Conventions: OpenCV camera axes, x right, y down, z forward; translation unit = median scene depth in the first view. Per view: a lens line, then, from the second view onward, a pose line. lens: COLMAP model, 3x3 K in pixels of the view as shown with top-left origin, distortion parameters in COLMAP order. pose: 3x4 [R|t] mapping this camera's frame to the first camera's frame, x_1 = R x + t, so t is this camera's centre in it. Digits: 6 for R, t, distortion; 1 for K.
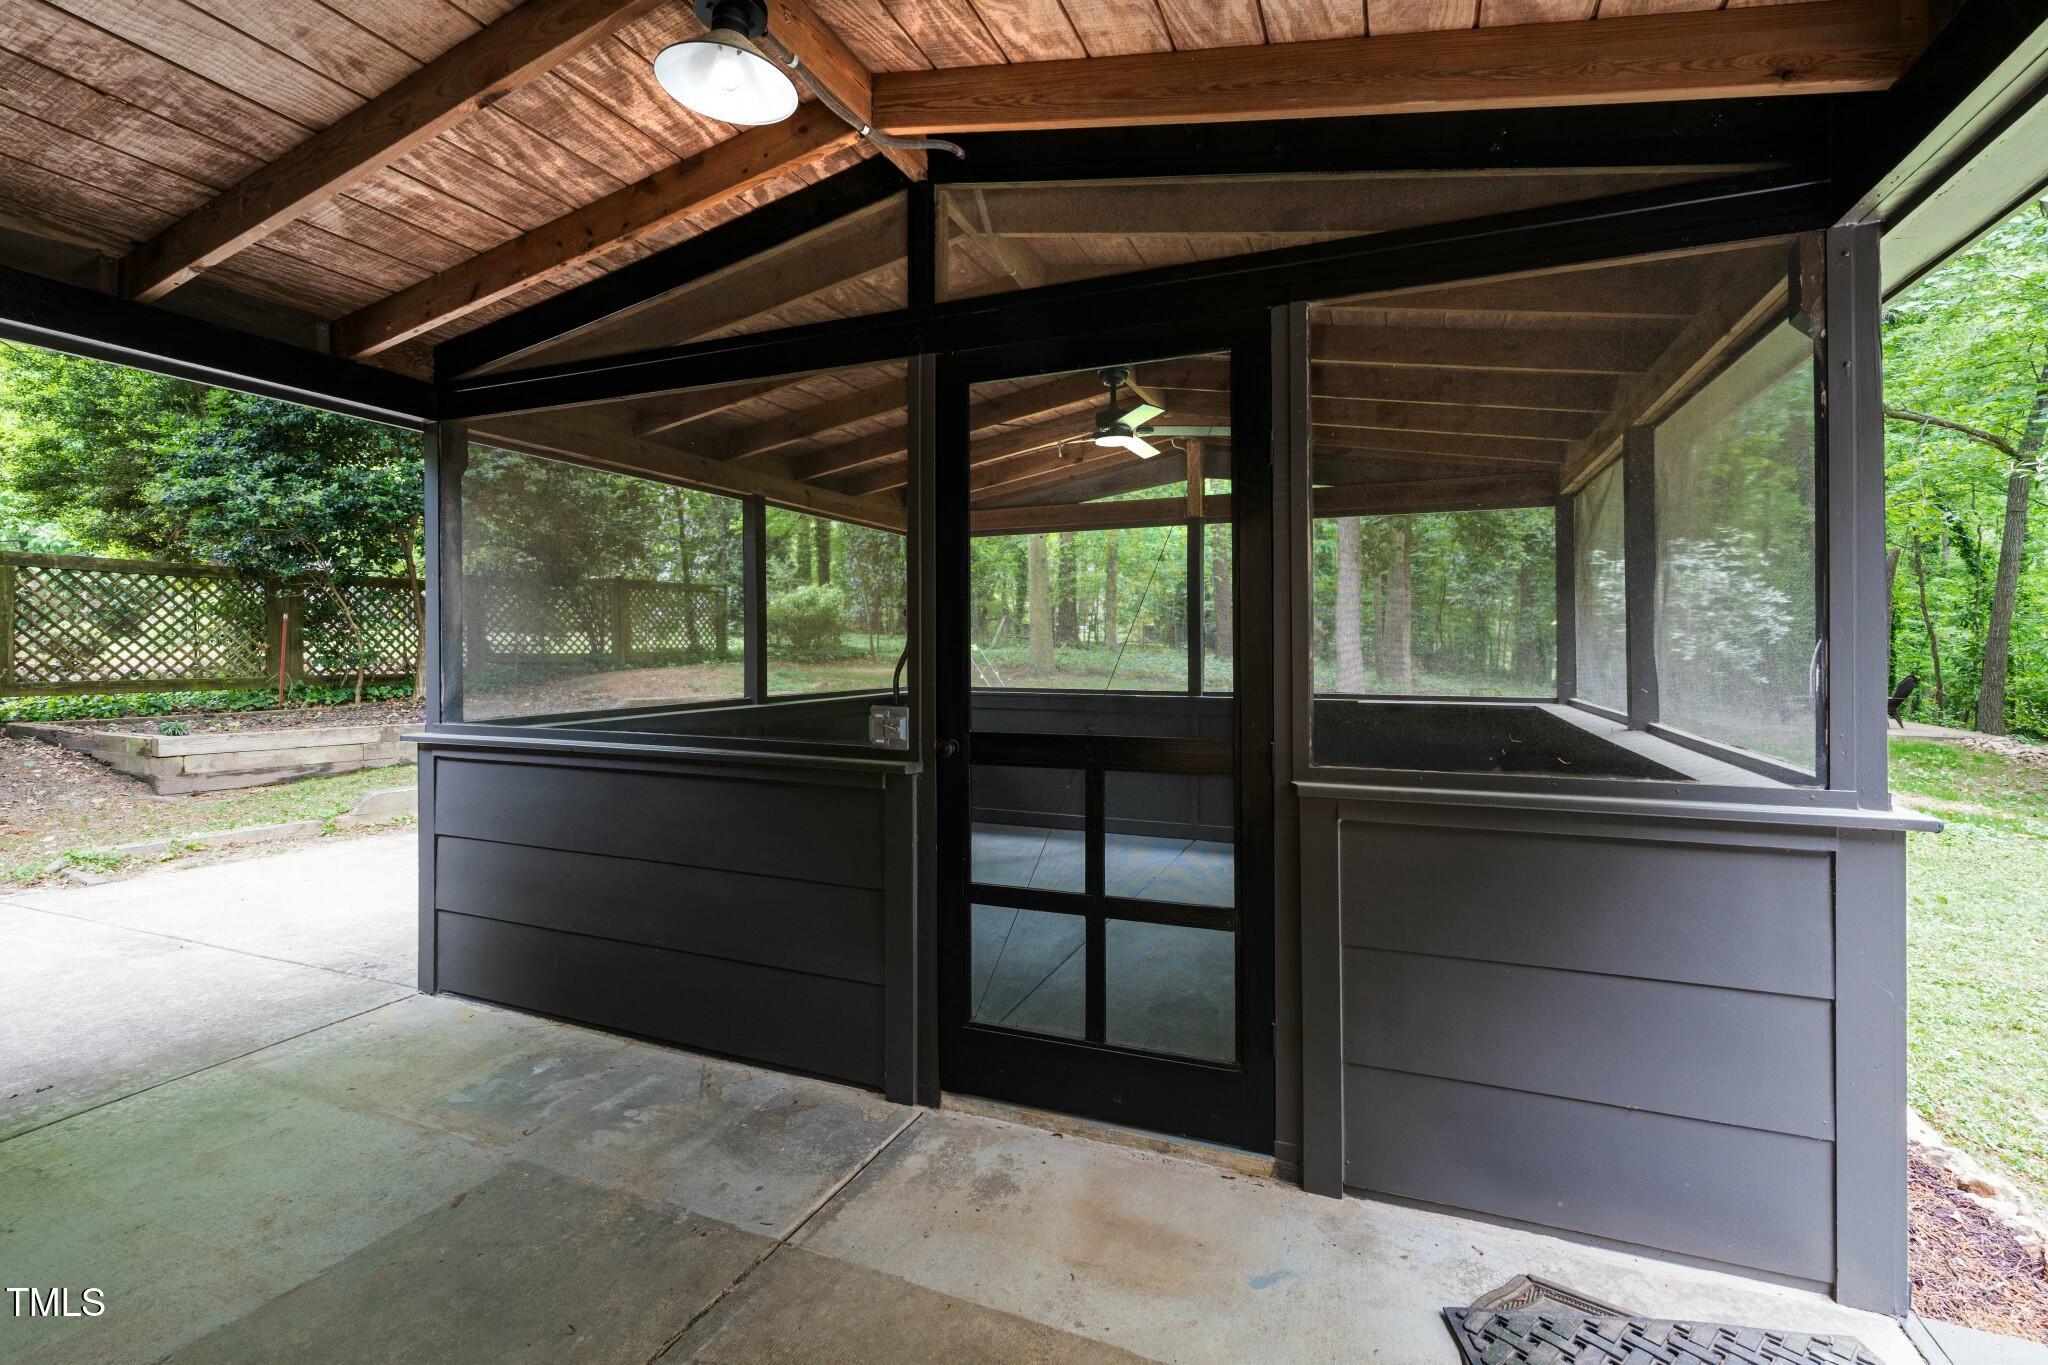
lens RADIAL K [[912.3, 0, 1023.7], [0, 912.3, 671.0], [0, 0, 1]] dist [-0.002834, -0.000386]
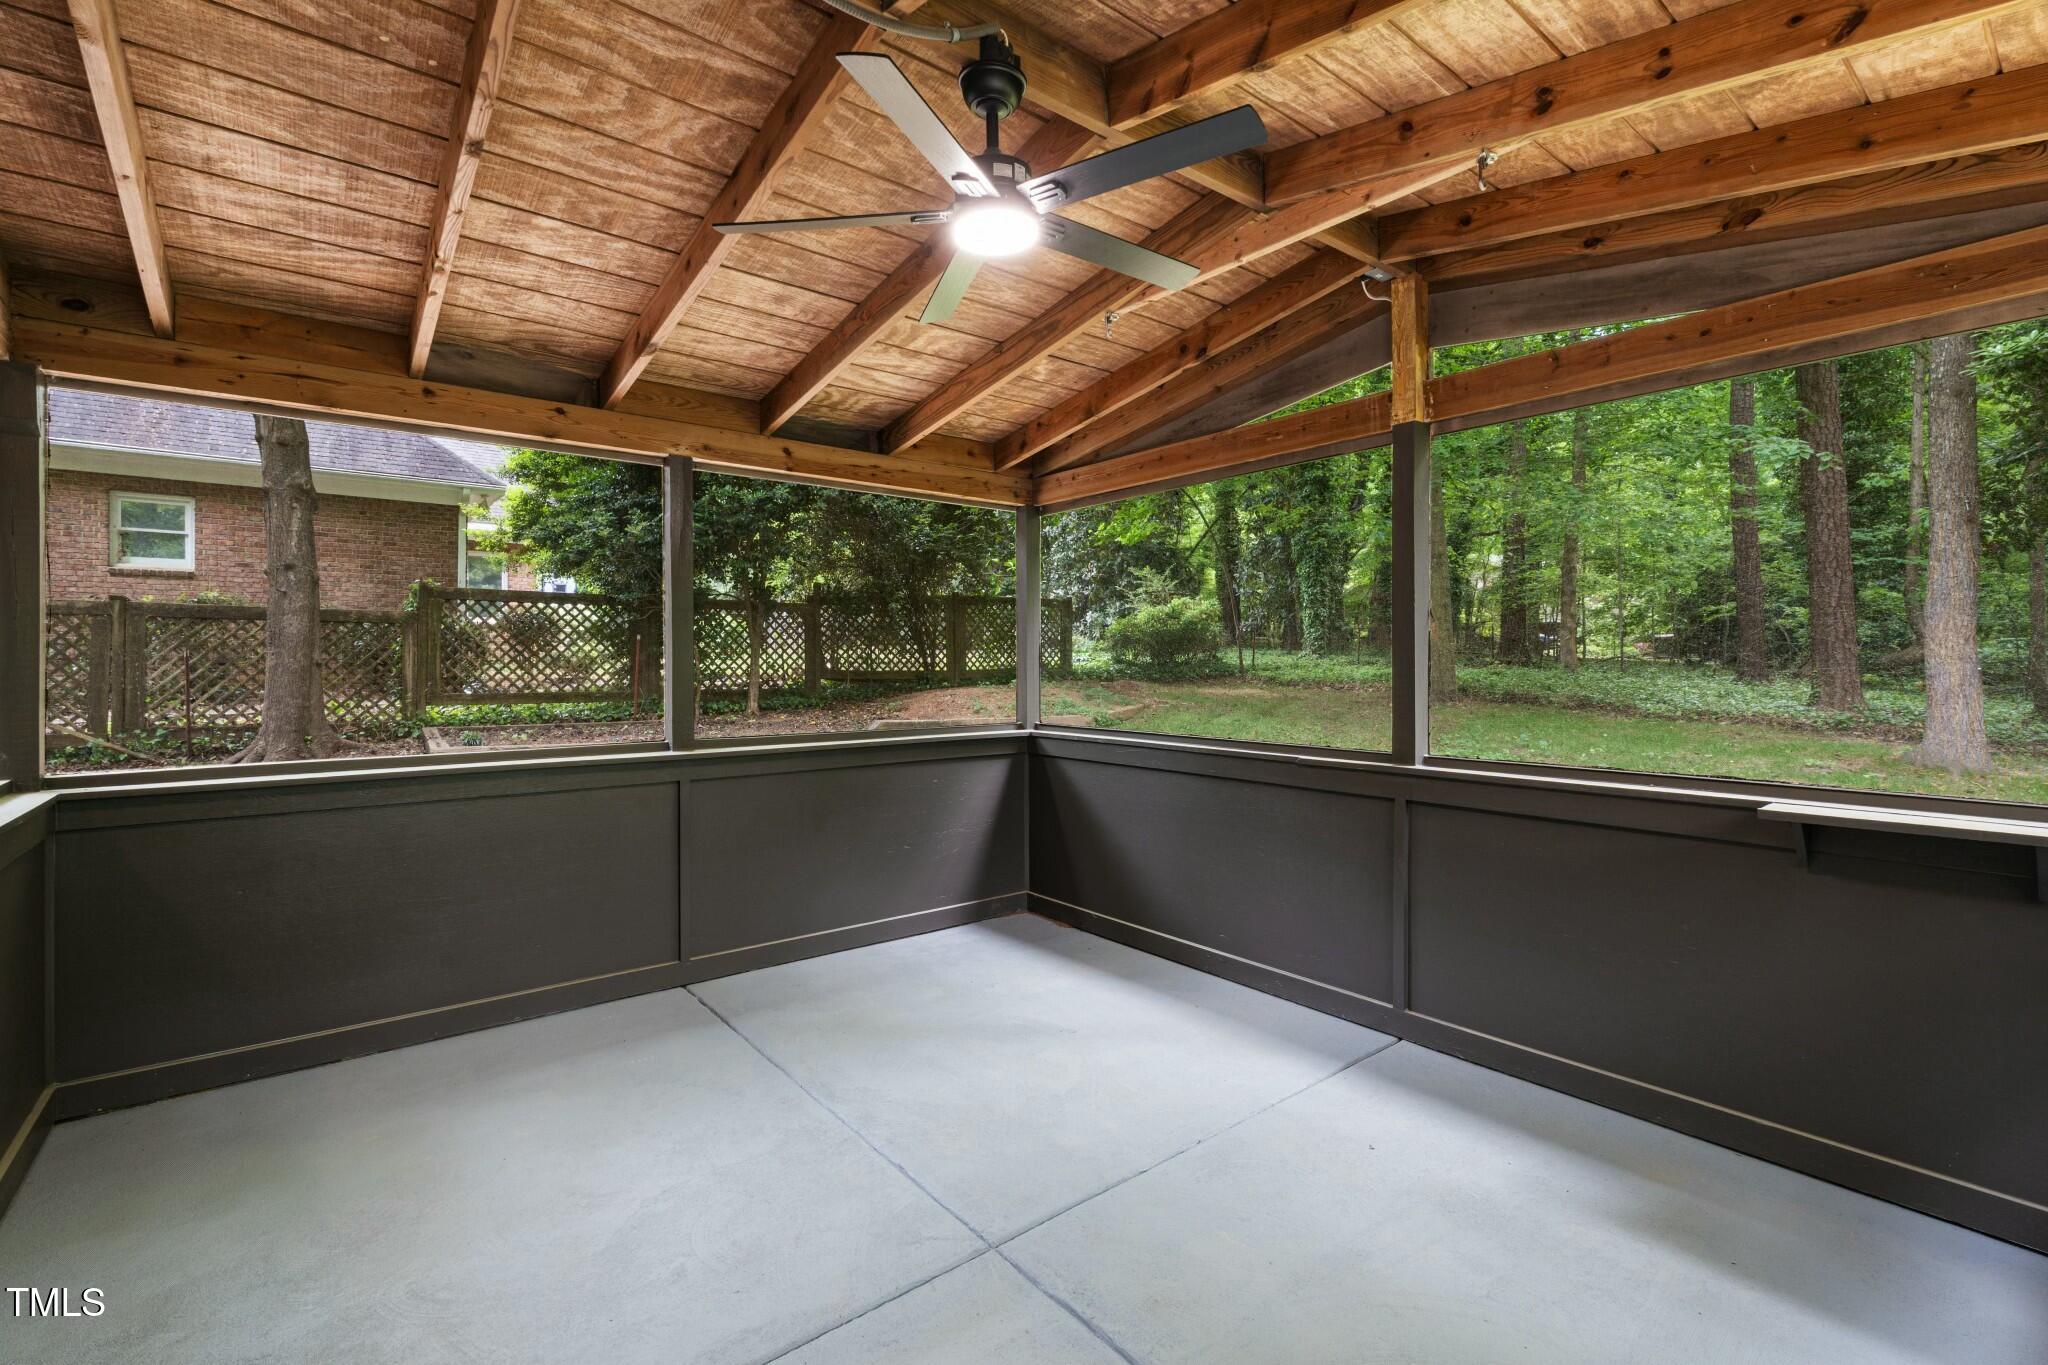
lens RADIAL K [[912.3, 0, 1023.7], [0, 912.3, 671.0], [0, 0, 1]] dist [-0.002834, -0.000386]
pose [[0.875093, 0.004378, -0.483935, 0.144083], [-0.012924, 0.999814, -0.014325, -0.008707], [0.483782, 0.018790, 0.874987, 0.251266]]
